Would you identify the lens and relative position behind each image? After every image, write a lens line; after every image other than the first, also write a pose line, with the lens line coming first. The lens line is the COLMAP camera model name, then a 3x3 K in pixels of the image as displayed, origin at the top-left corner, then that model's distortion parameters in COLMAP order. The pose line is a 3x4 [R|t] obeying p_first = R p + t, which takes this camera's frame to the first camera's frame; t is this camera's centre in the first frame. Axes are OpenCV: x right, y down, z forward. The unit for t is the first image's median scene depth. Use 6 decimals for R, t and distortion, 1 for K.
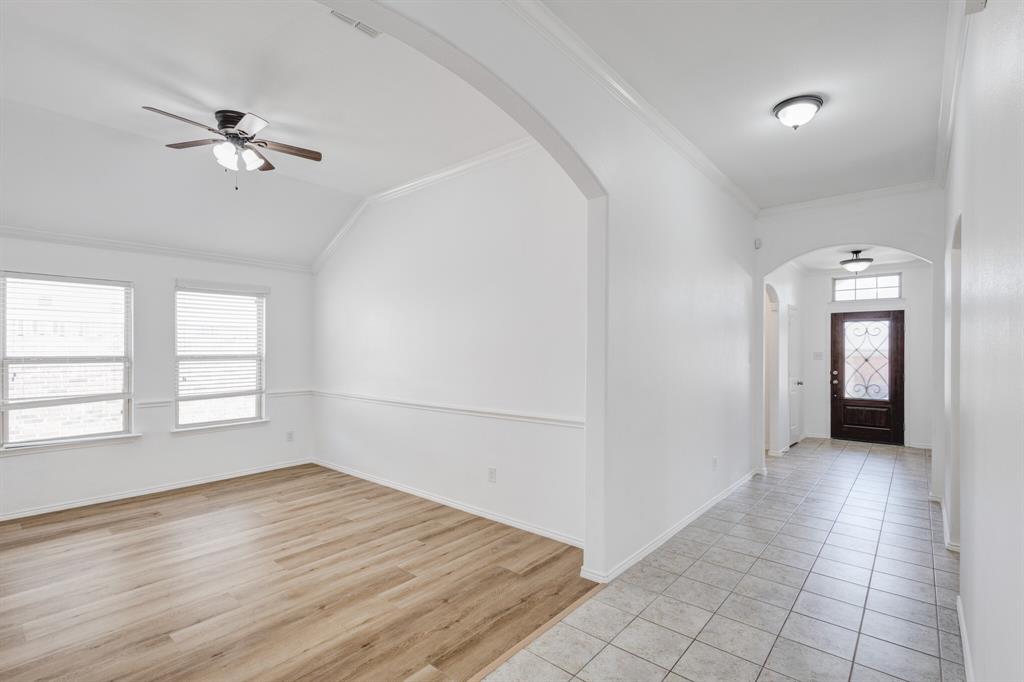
lens RADIAL K [[472.6, 0, 515.6], [0, 472.6, 347.3], [0, 0, 1]] dist [0.014357, -0.002827]
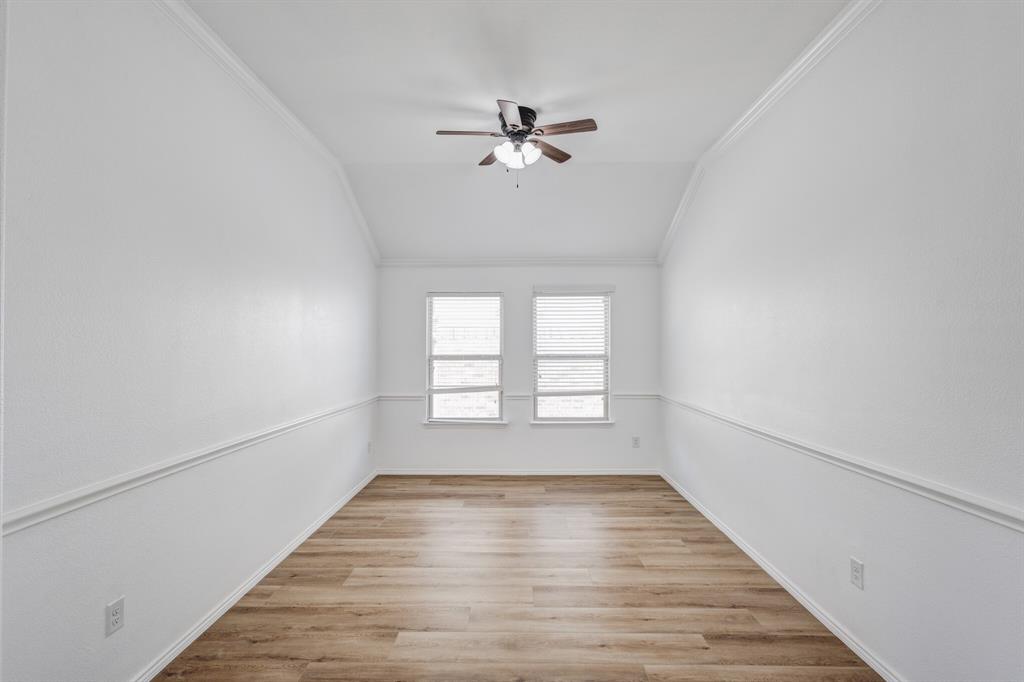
lens RADIAL K [[472.6, 0, 512.7], [0, 472.6, 338.1], [0, 0, 1]] dist [0.014357, -0.002827]
pose [[0.640501, -0.016671, -0.767776, 0.137448], [0.004818, 0.999832, -0.017690, -0.003079], [0.767942, 0.007631, 0.640474, 0.337707]]
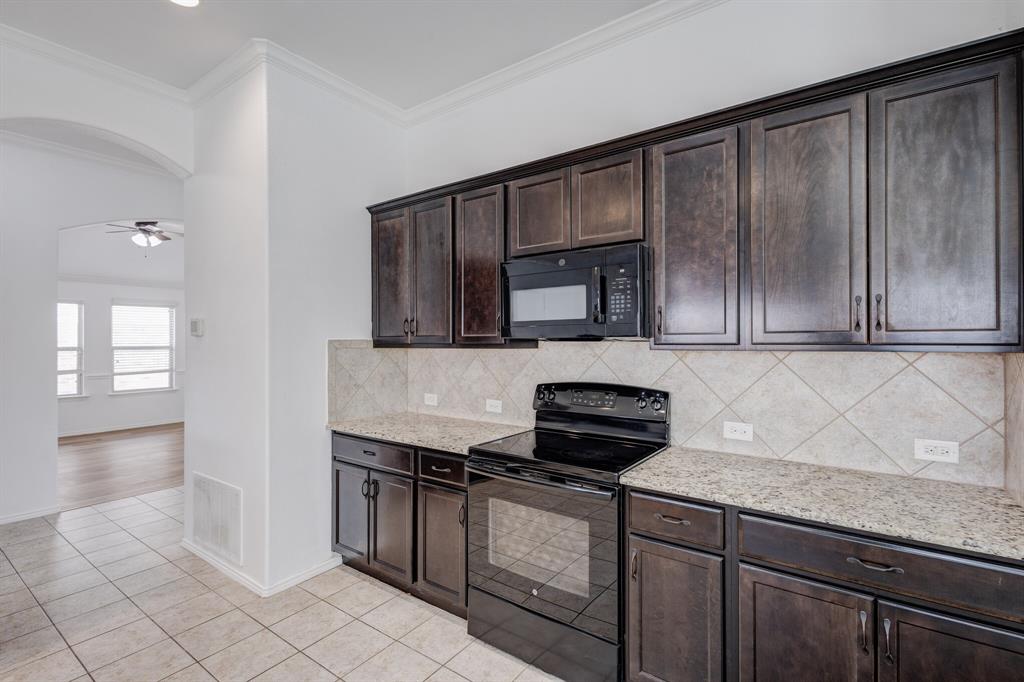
lens RADIAL K [[472.6, 0, 513.4], [0, 472.6, 337.5], [0, 0, 1]] dist [0.014357, -0.002827]
pose [[0.997309, -0.000090, 0.073307, 0.665701], [0.000323, 0.999995, -0.003167, -0.009849], [-0.073307, 0.003182, 0.997304, -0.902256]]
